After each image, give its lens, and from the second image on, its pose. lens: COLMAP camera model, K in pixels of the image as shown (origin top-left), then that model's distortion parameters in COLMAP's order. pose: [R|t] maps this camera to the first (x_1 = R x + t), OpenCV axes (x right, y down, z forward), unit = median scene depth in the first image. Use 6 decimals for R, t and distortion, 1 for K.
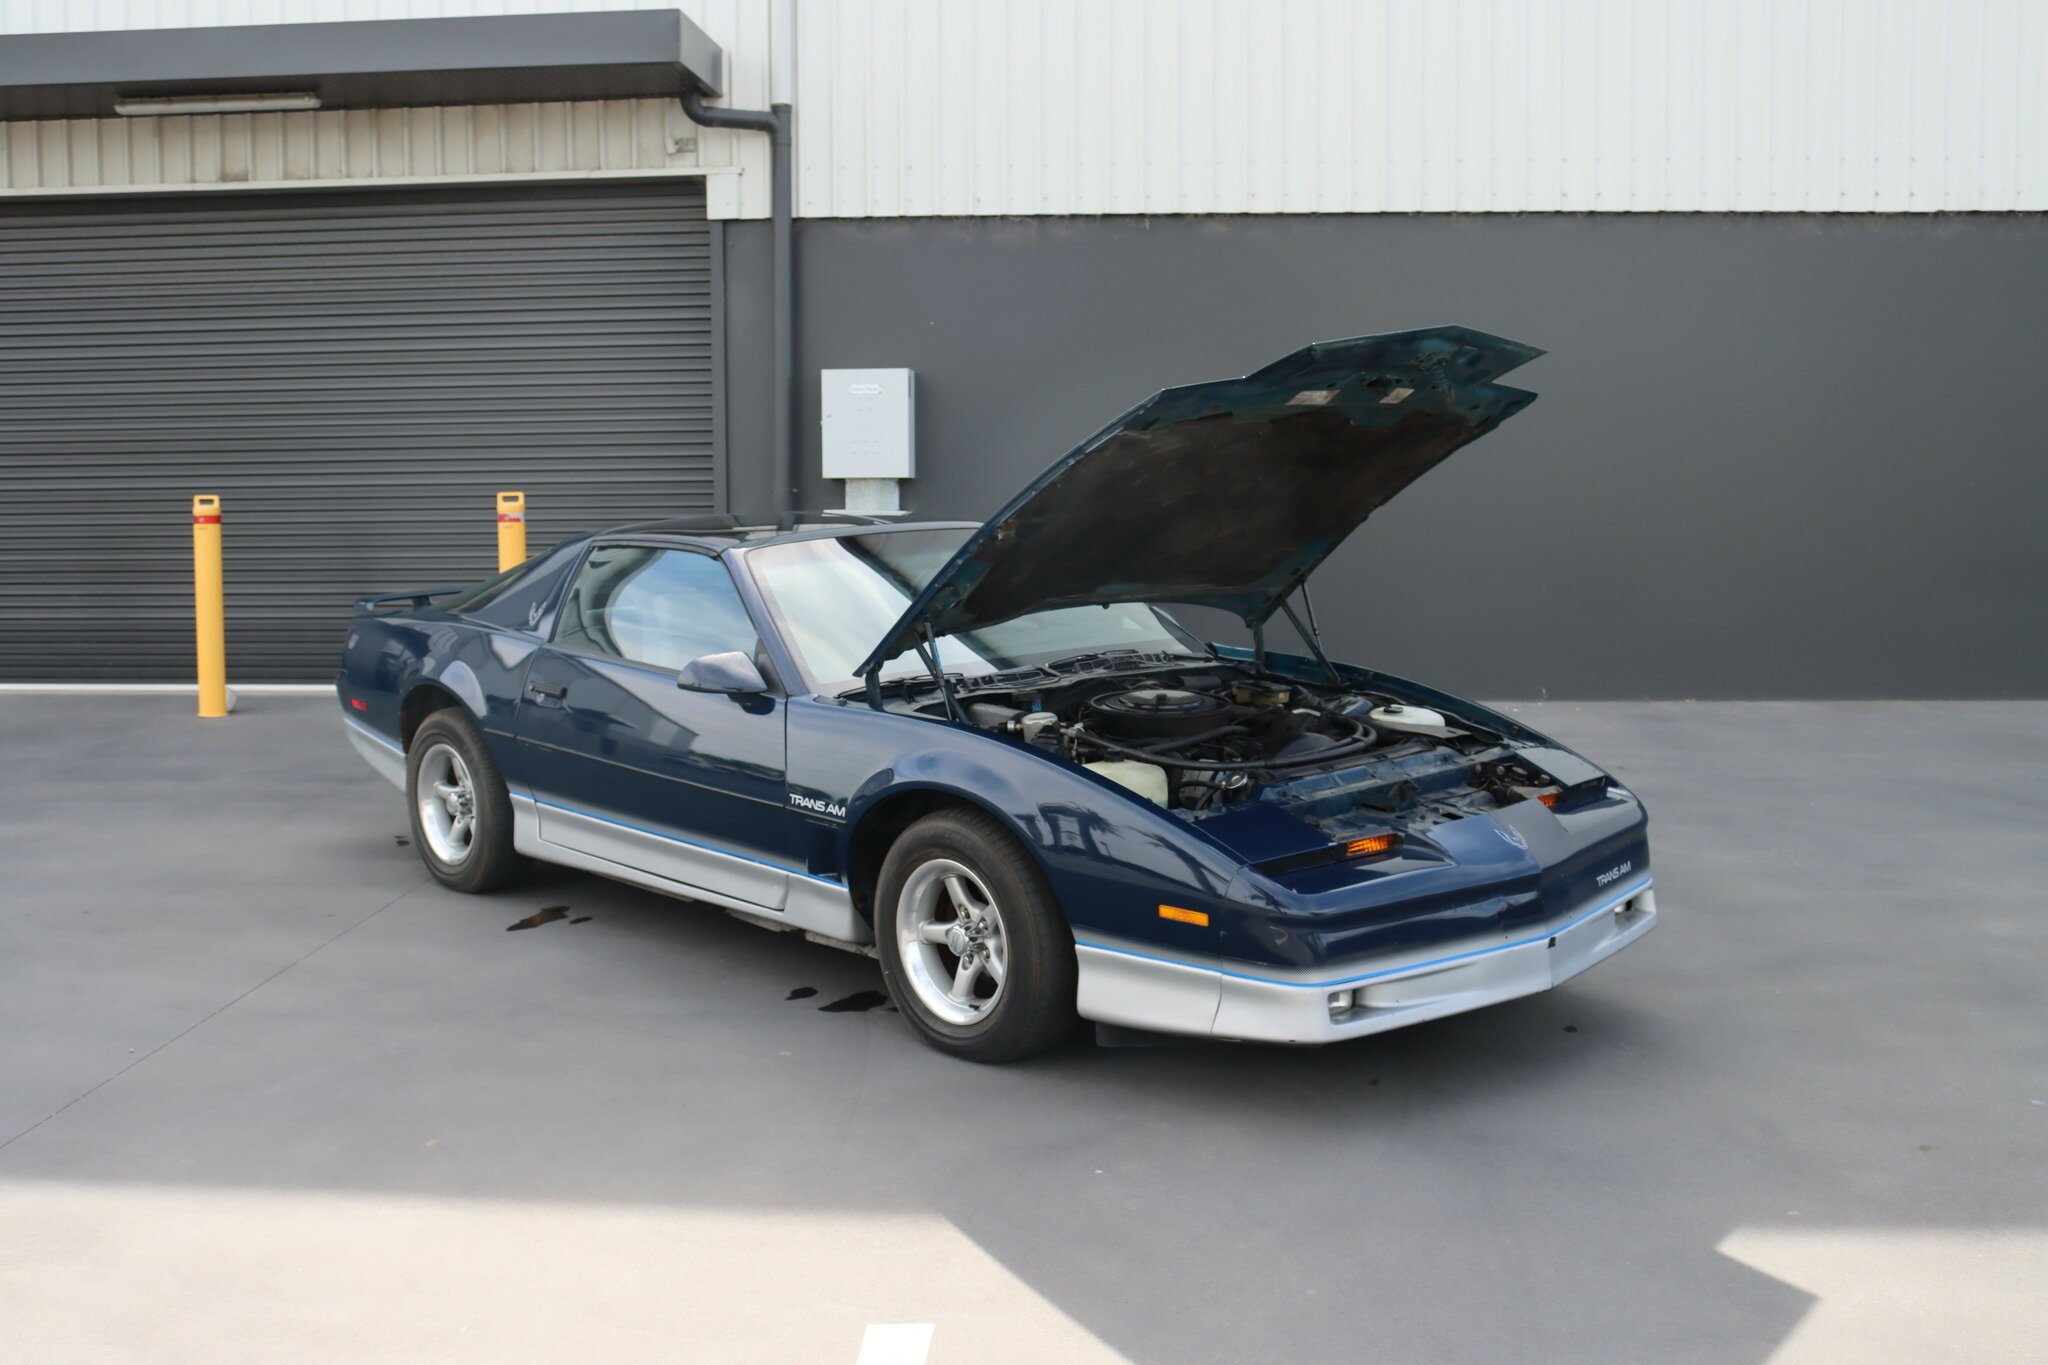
lens RADIAL K [[2055.8, 0, 979.5], [0, 2055.8, 594.8], [0, 0, 1]] dist [-0.094803, 0.000000]
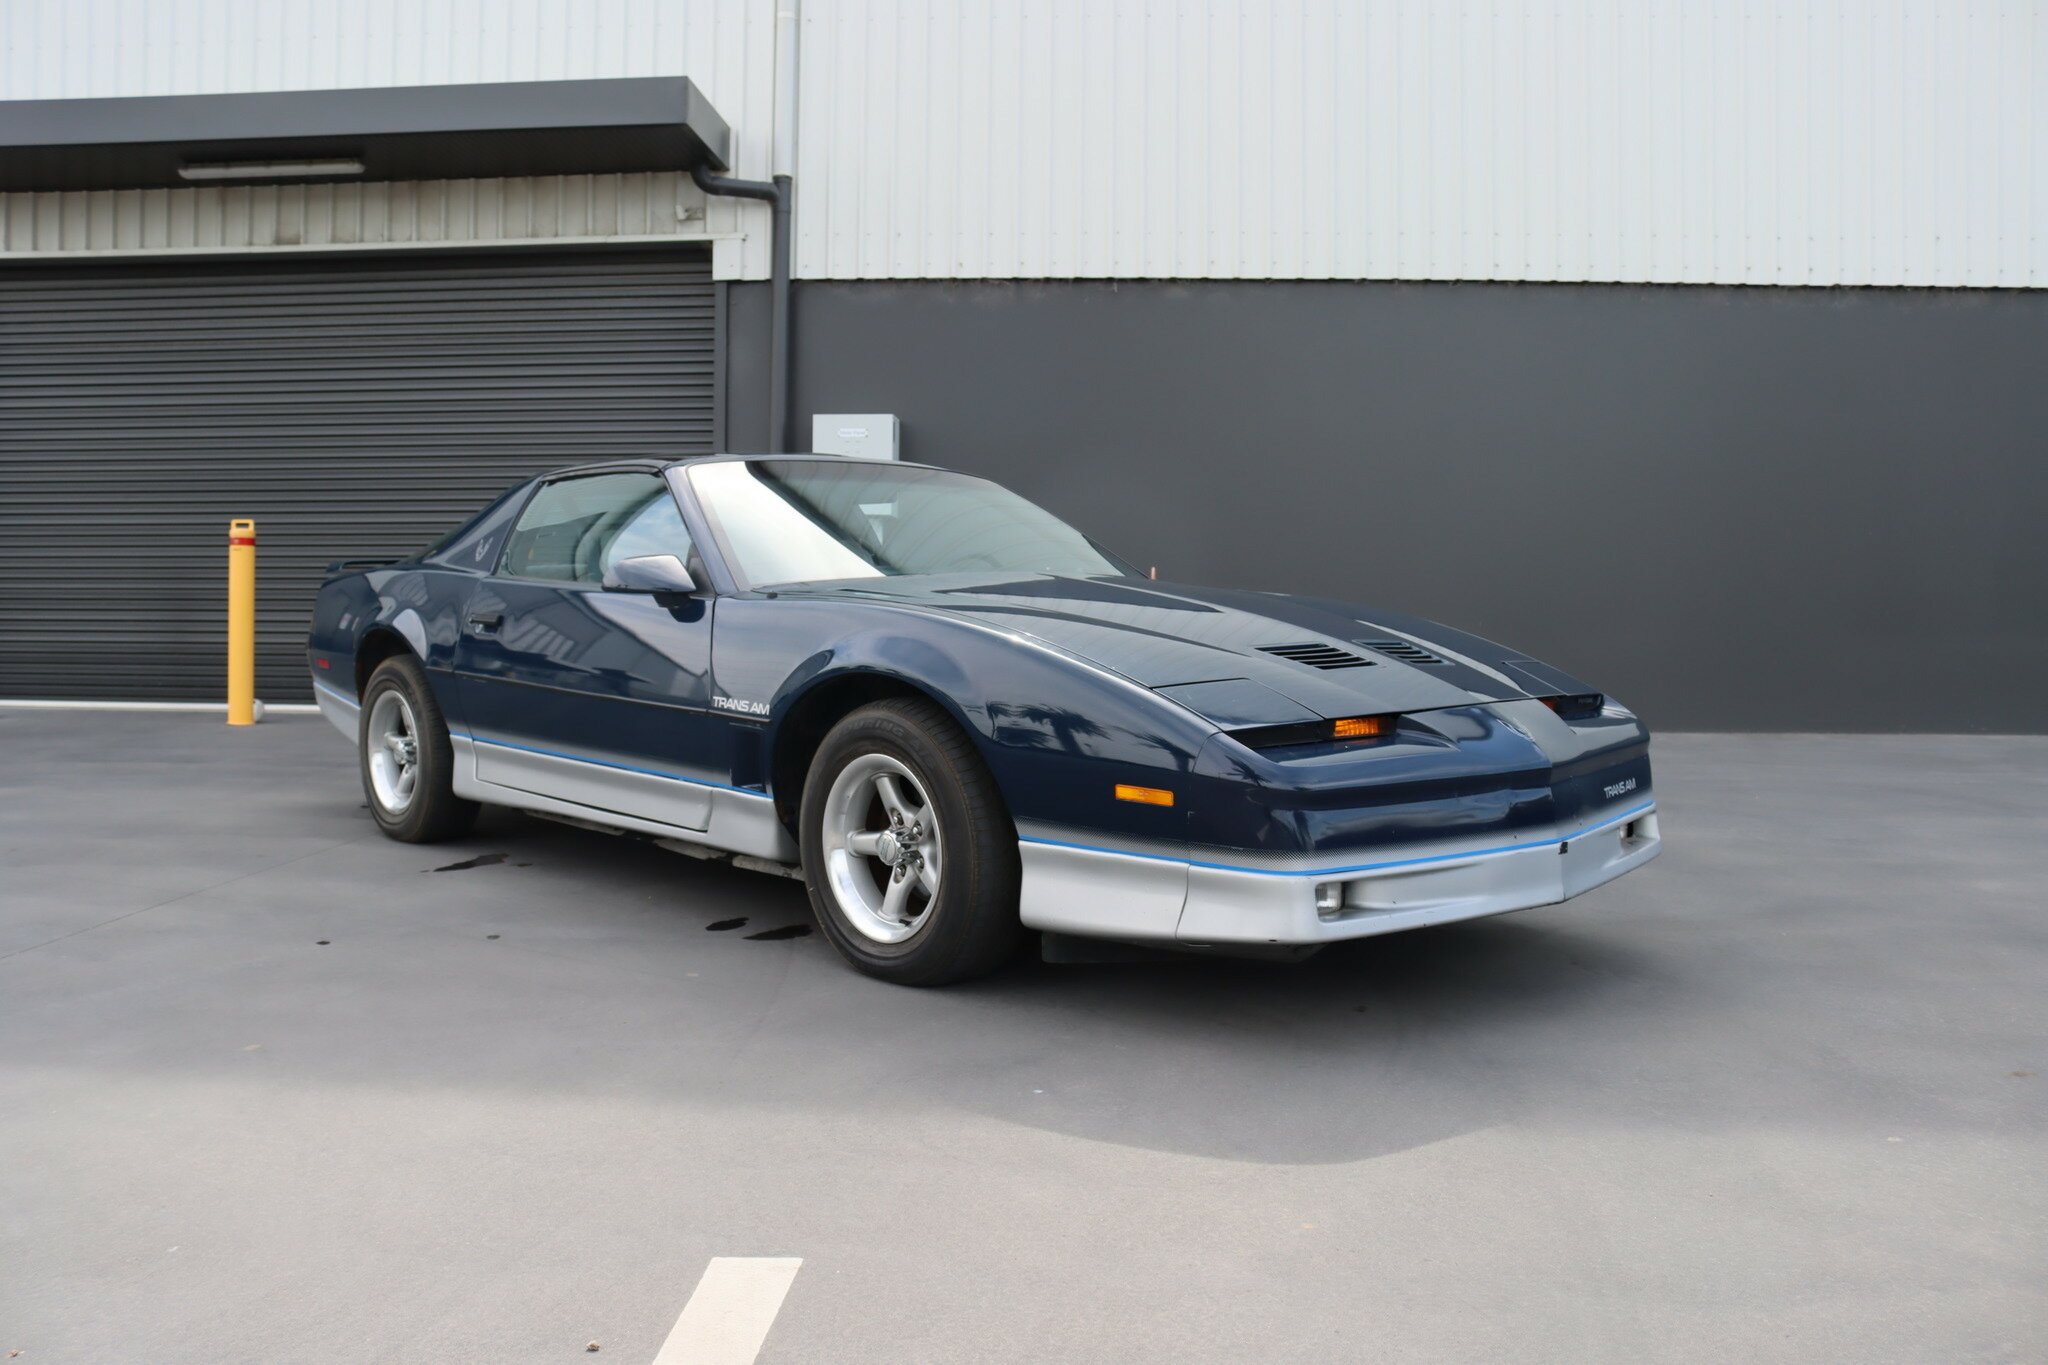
lens RADIAL K [[1688.9, 0, 990.2], [0, 1688.9, 616.3], [0, 0, 1]] dist [-0.130376, 0.063613]
pose [[0.999867, 0.014873, 0.006717, 0.012329], [-0.014419, 0.997891, -0.063295, 0.052466], [-0.007644, 0.063190, 0.997972, 0.123204]]
